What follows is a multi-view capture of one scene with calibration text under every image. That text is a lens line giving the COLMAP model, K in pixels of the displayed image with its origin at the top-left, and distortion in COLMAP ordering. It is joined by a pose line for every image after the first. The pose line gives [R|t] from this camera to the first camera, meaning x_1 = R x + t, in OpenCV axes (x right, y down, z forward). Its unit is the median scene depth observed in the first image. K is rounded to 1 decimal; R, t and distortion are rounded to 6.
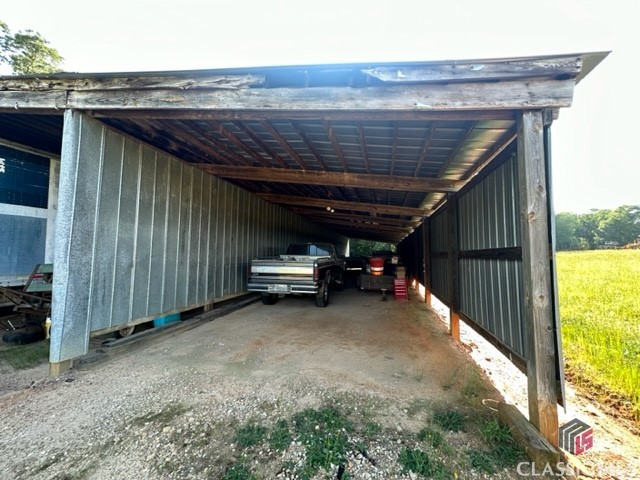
lens RADIAL K [[258.6, 0, 320.0], [0, 258.6, 240.2], [0, 0, 1]] dist [-0.000428, 0.000389]
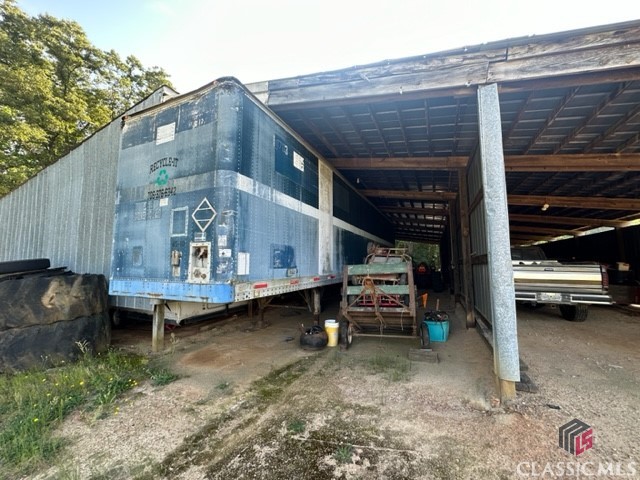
lens RADIAL K [[258.6, 0, 320.9], [0, 258.6, 240.0], [0, 0, 1]] dist [-0.000428, 0.000389]
pose [[0.986564, -0.011358, -0.162977, -0.867560], [0.005151, 0.999247, -0.038462, 0.031331], [0.163291, 0.037105, 0.985880, 0.041792]]
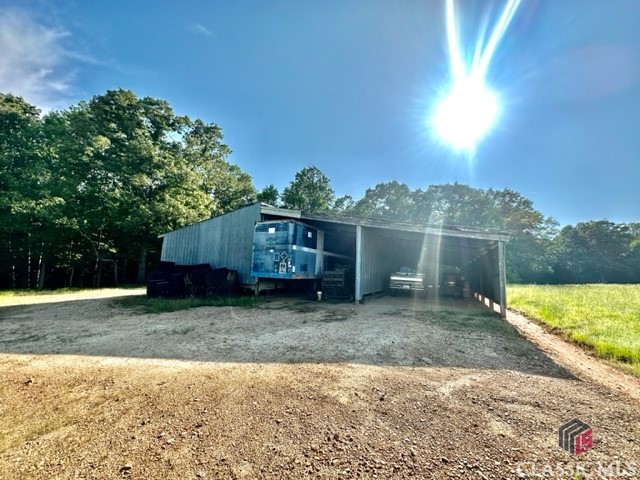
lens RADIAL K [[258.6, 0, 320.2], [0, 258.6, 239.2], [0, 0, 1]] dist [-0.000428, 0.000389]
pose [[0.977802, 0.021490, -0.208426, -0.474006], [-0.036530, 0.996976, -0.068583, -0.047290], [0.206322, 0.074675, 0.975631, -1.482970]]
